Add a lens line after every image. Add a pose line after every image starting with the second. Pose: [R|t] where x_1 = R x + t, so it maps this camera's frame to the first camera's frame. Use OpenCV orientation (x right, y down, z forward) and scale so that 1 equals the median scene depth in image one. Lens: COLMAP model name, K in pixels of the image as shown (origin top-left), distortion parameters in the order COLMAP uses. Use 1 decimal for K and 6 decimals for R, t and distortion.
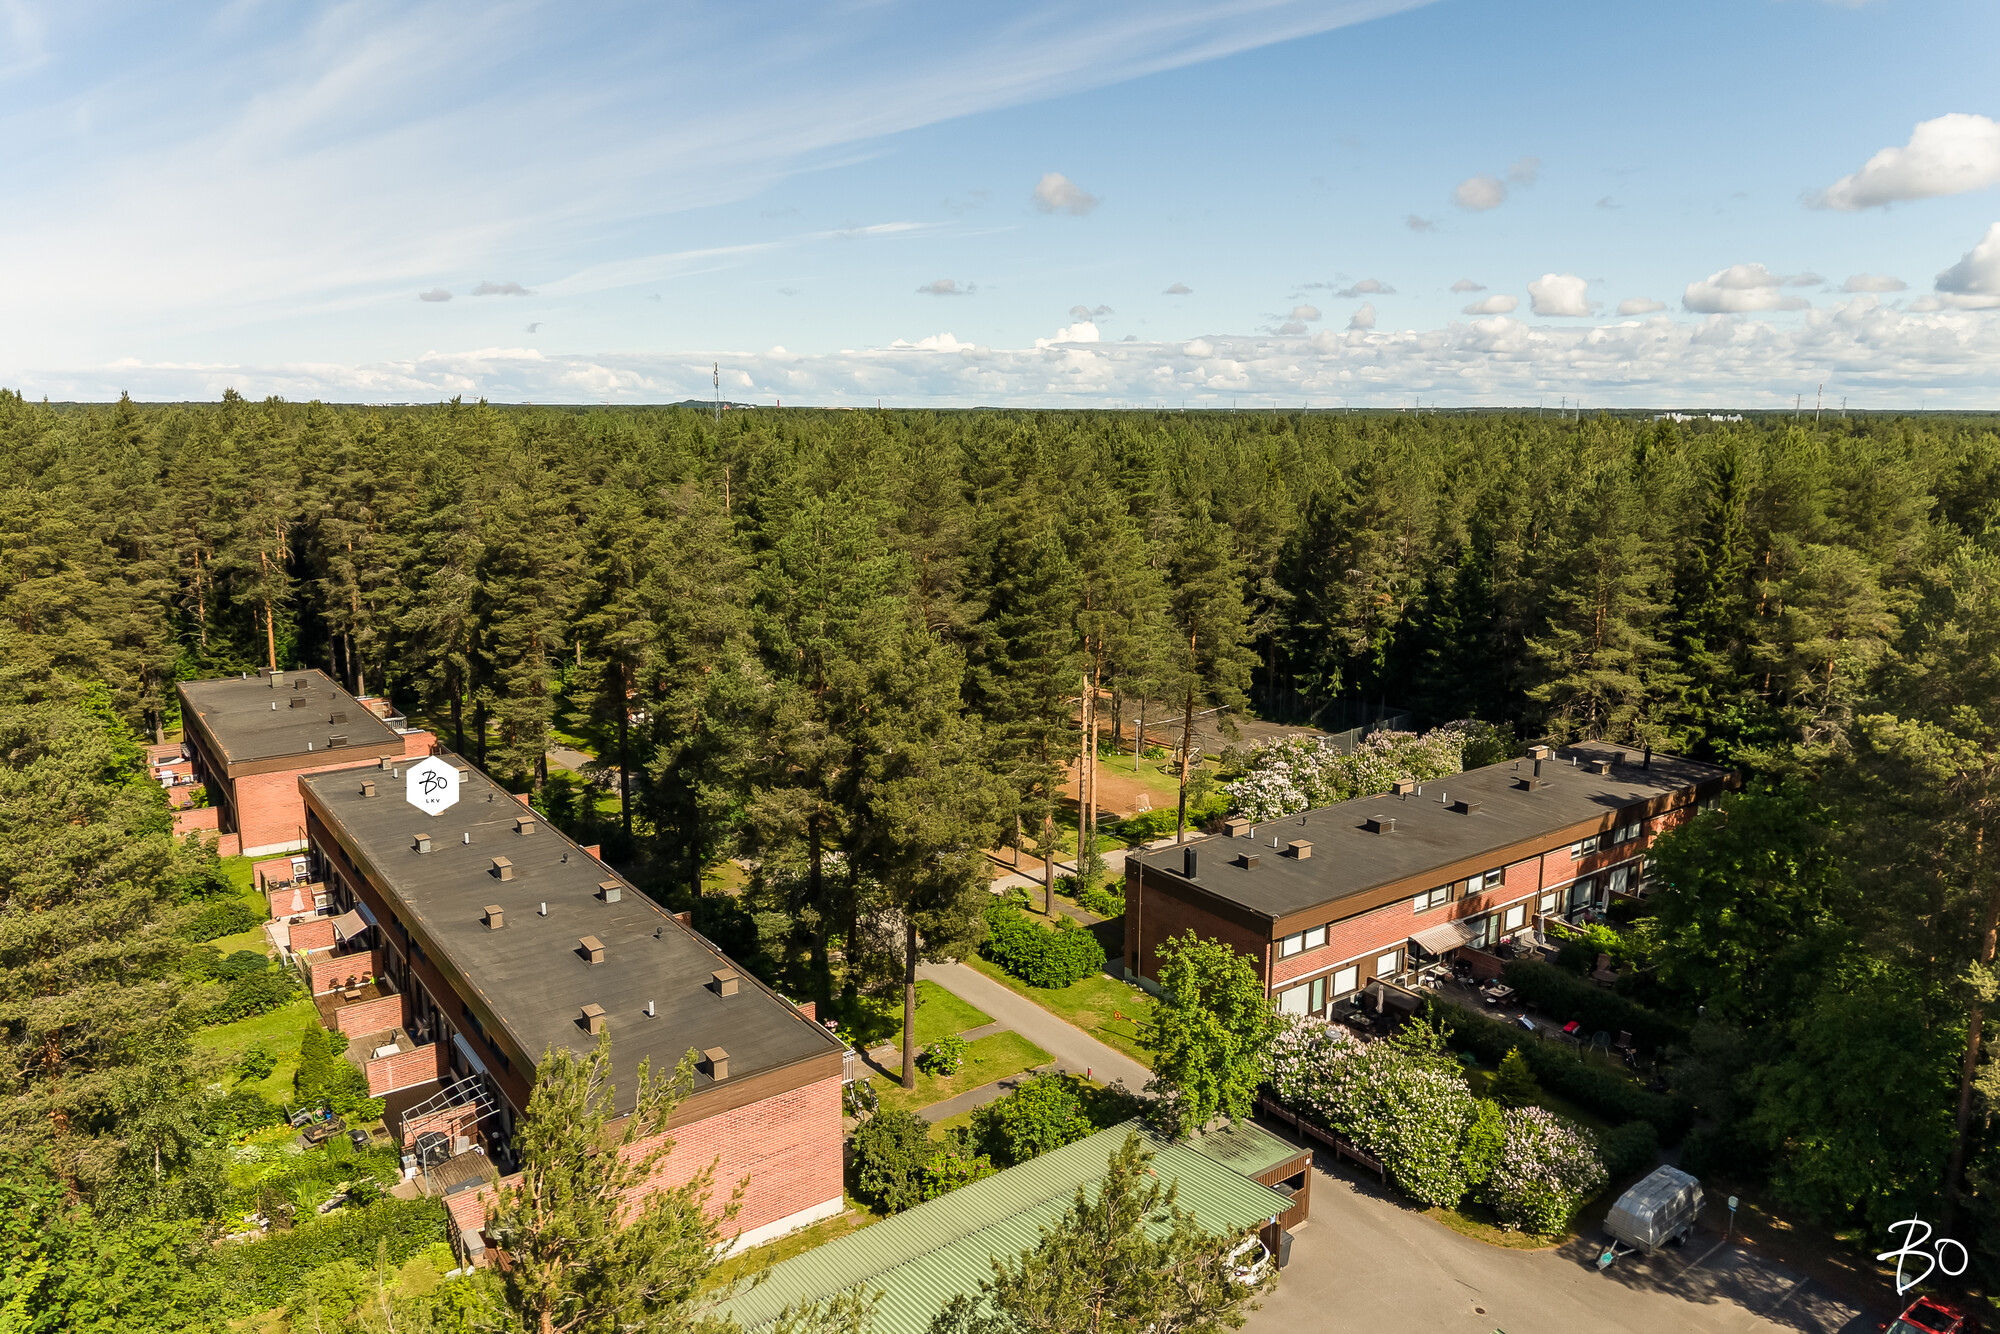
lens RADIAL K [[1349.8, 0, 996.7], [0, 1349.8, 664.8], [0, 0, 1]] dist [0.004020, -0.000374]
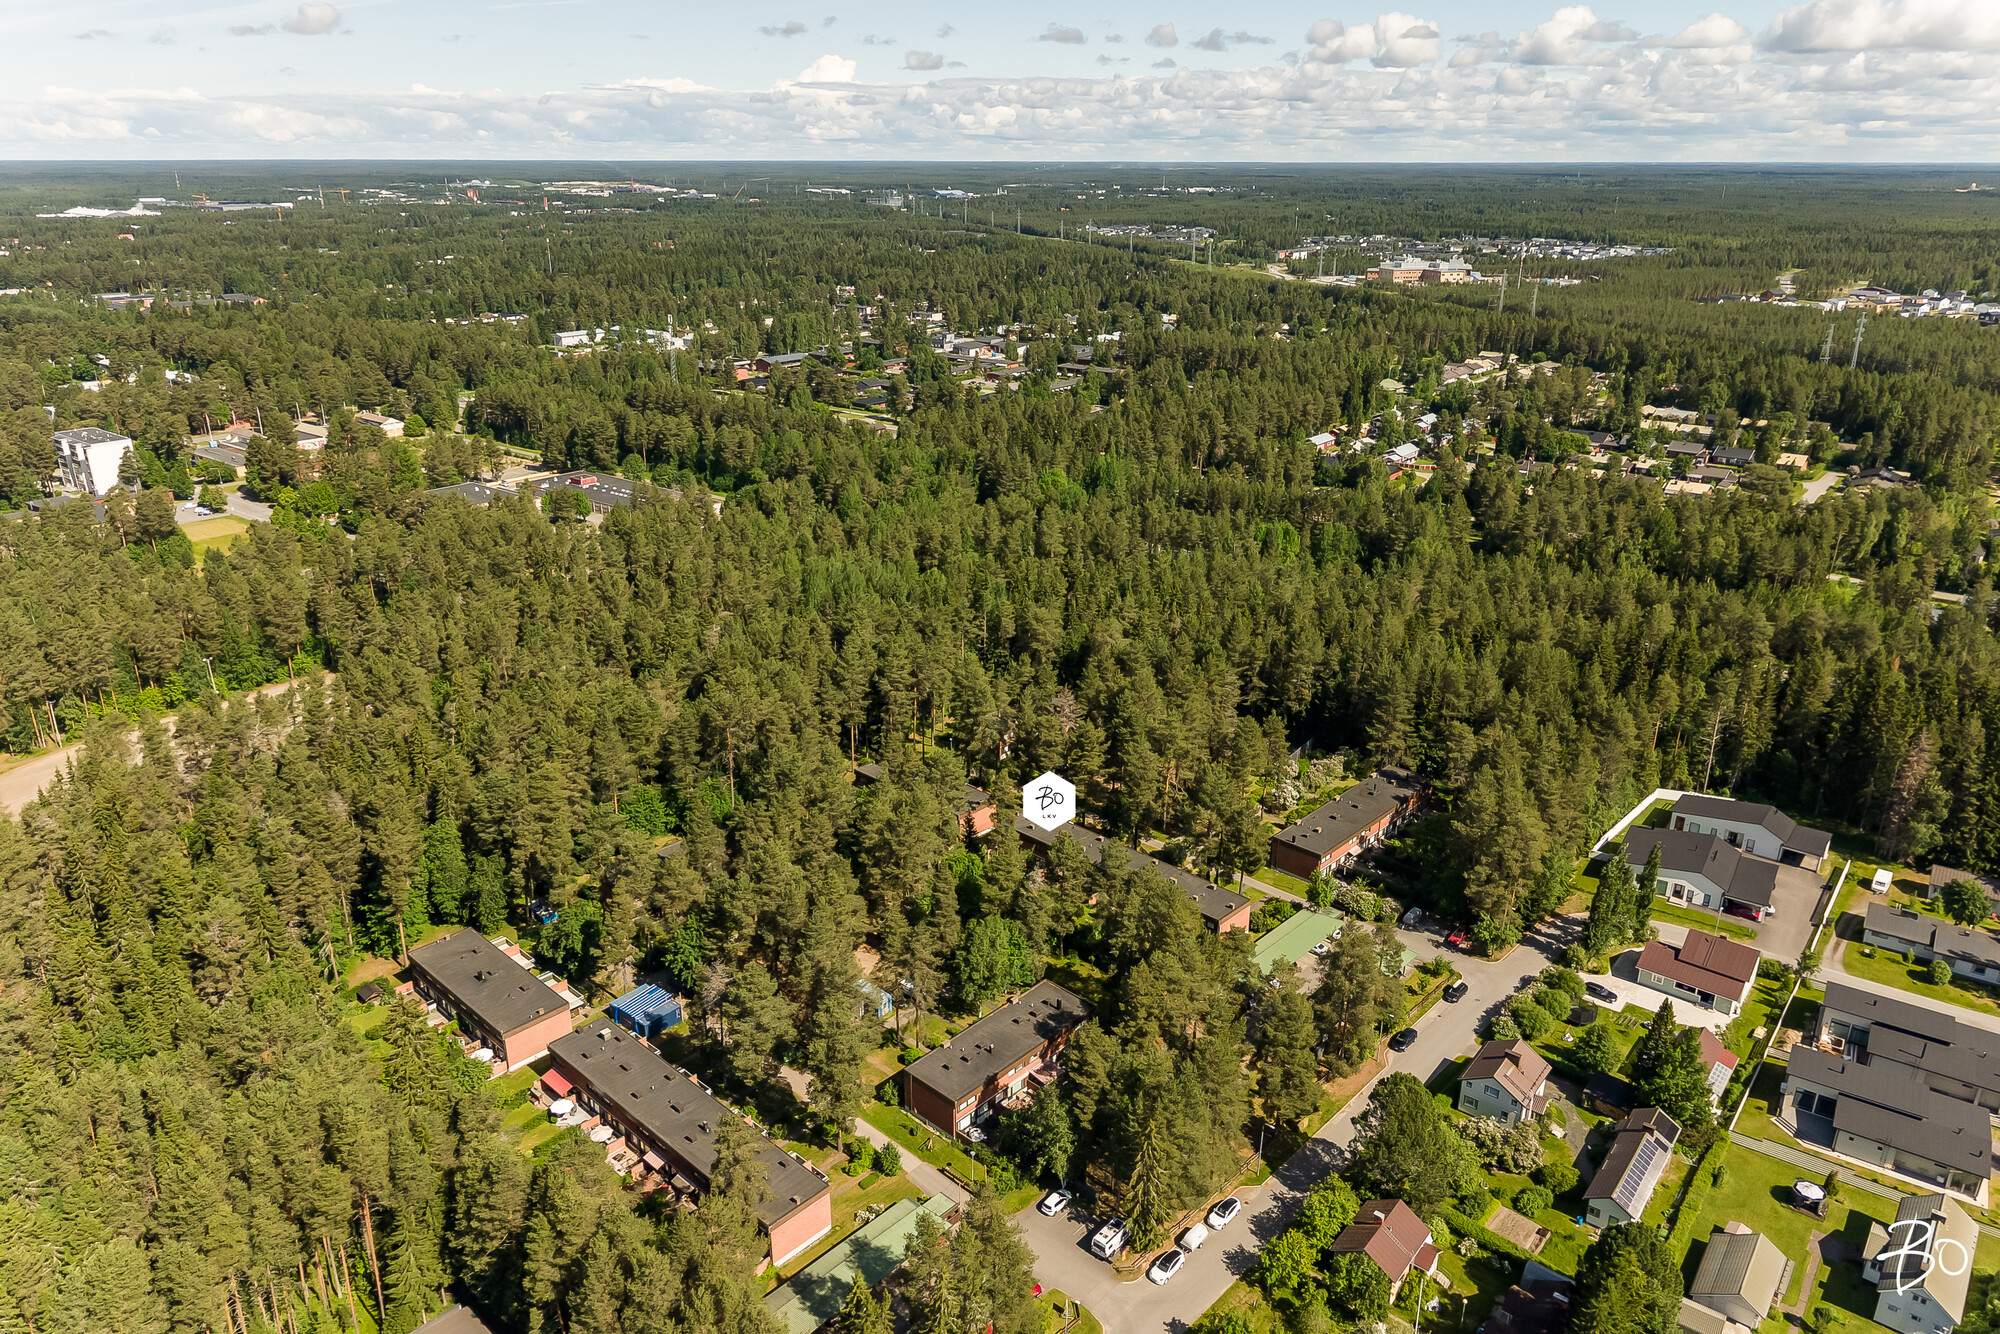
lens RADIAL K [[1349.8, 0, 1001.2], [0, 1349.8, 669.2], [0, 0, 1]] dist [0.004020, -0.000374]
pose [[0.983148, -0.068670, 0.169424, -0.671905], [0.039327, 0.984516, 0.170829, -0.528098], [-0.178531, -0.161287, 0.970625, -1.284331]]
